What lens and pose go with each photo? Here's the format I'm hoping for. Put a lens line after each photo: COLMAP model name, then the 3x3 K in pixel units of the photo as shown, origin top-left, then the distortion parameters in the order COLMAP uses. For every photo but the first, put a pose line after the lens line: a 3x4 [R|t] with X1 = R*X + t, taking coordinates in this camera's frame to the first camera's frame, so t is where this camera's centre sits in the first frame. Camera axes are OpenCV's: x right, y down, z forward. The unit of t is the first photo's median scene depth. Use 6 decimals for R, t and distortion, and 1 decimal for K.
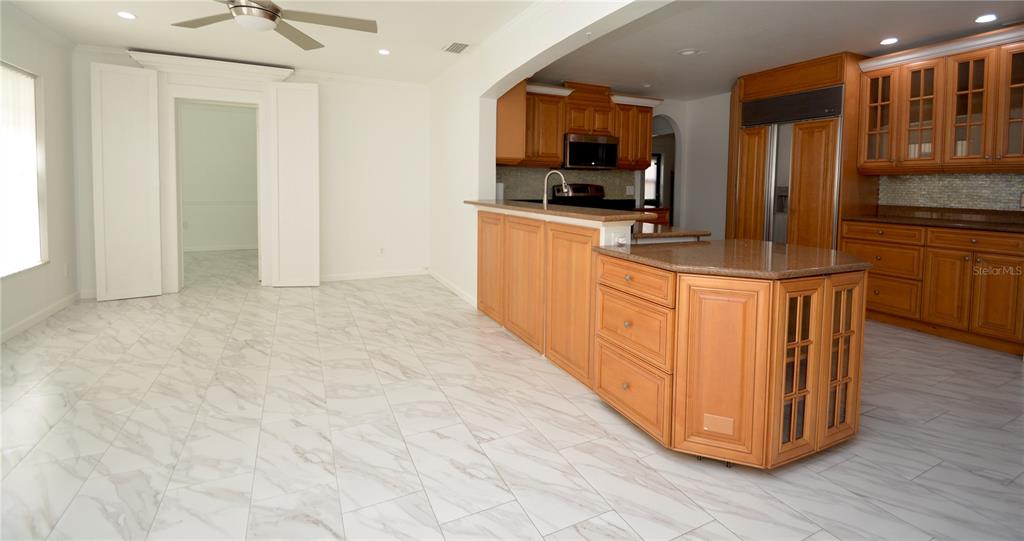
lens RADIAL K [[453.9, 0, 511.1], [0, 453.9, 206.8], [0, 0, 1]] dist [-0.005086, -0.001470]
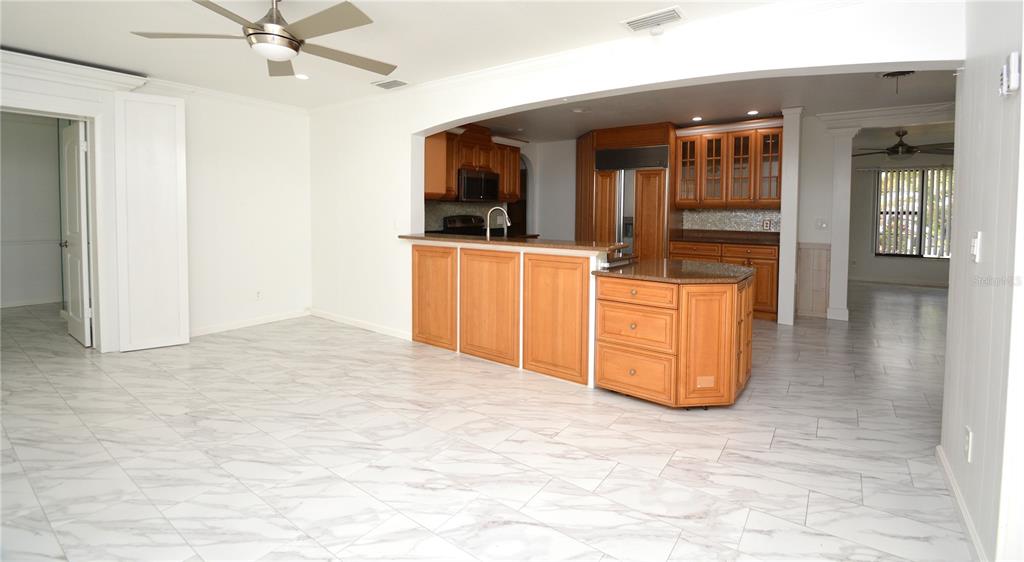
lens RADIAL K [[459.5, 0, 513.2], [0, 459.5, 225.9], [0, 0, 1]] dist [-0.000585, -0.000088]
pose [[0.878547, -0.022447, 0.477128, -0.398970], [0.026976, 0.999633, -0.002643, -0.027434], [-0.476893, 0.015193, 0.878830, -0.026636]]
